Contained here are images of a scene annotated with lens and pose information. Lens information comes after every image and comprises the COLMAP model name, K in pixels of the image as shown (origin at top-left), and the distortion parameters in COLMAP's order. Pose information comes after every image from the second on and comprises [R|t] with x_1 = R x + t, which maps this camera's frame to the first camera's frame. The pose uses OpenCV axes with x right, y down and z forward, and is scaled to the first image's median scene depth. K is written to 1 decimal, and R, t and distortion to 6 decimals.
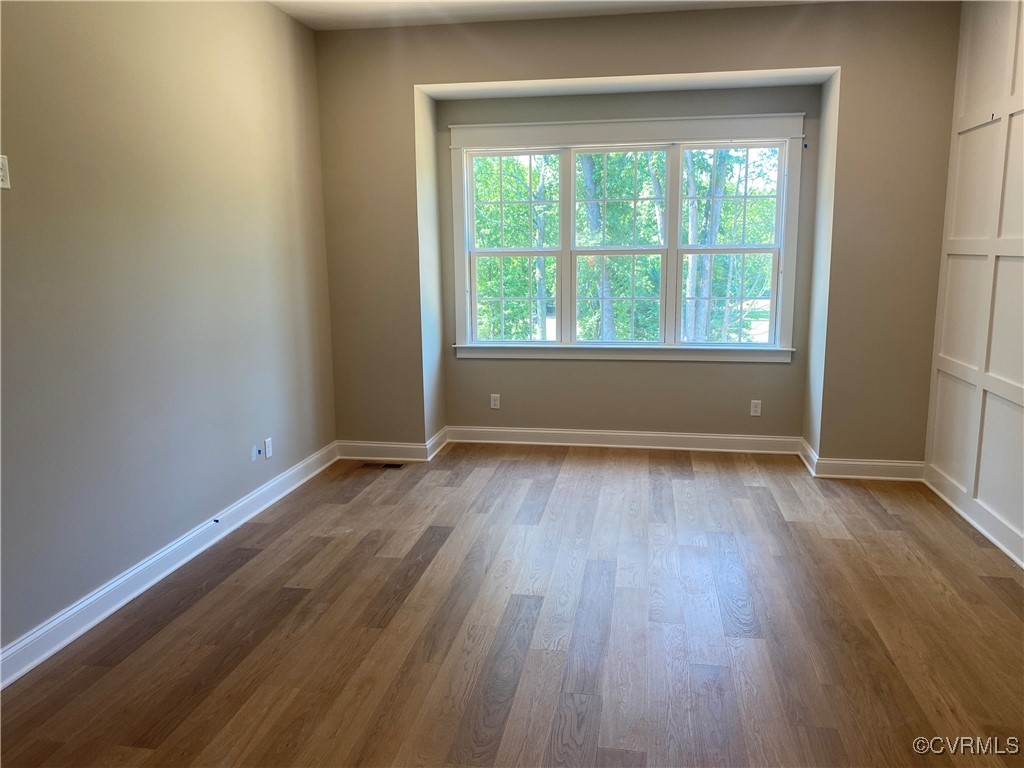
lens RADIAL K [[783.1, 0, 510.7], [0, 783.1, 374.4], [0, 0, 1]] dist [0.057168, -0.058050]
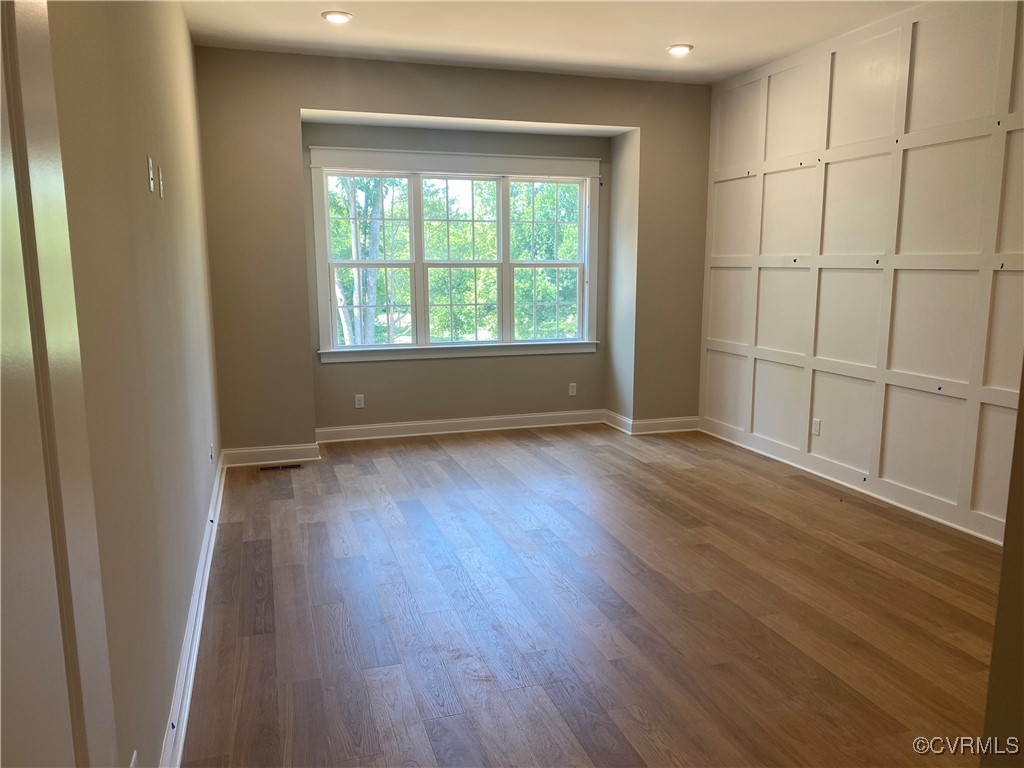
lens RADIAL K [[783.1, 0, 510.3], [0, 783.1, 388.8], [0, 0, 1]] dist [0.057168, -0.058050]
pose [[0.889047, -0.067852, 0.452761, -0.385220], [0.069601, 0.997493, 0.012817, 0.020888], [-0.452495, 0.020118, 0.891540, -0.081814]]
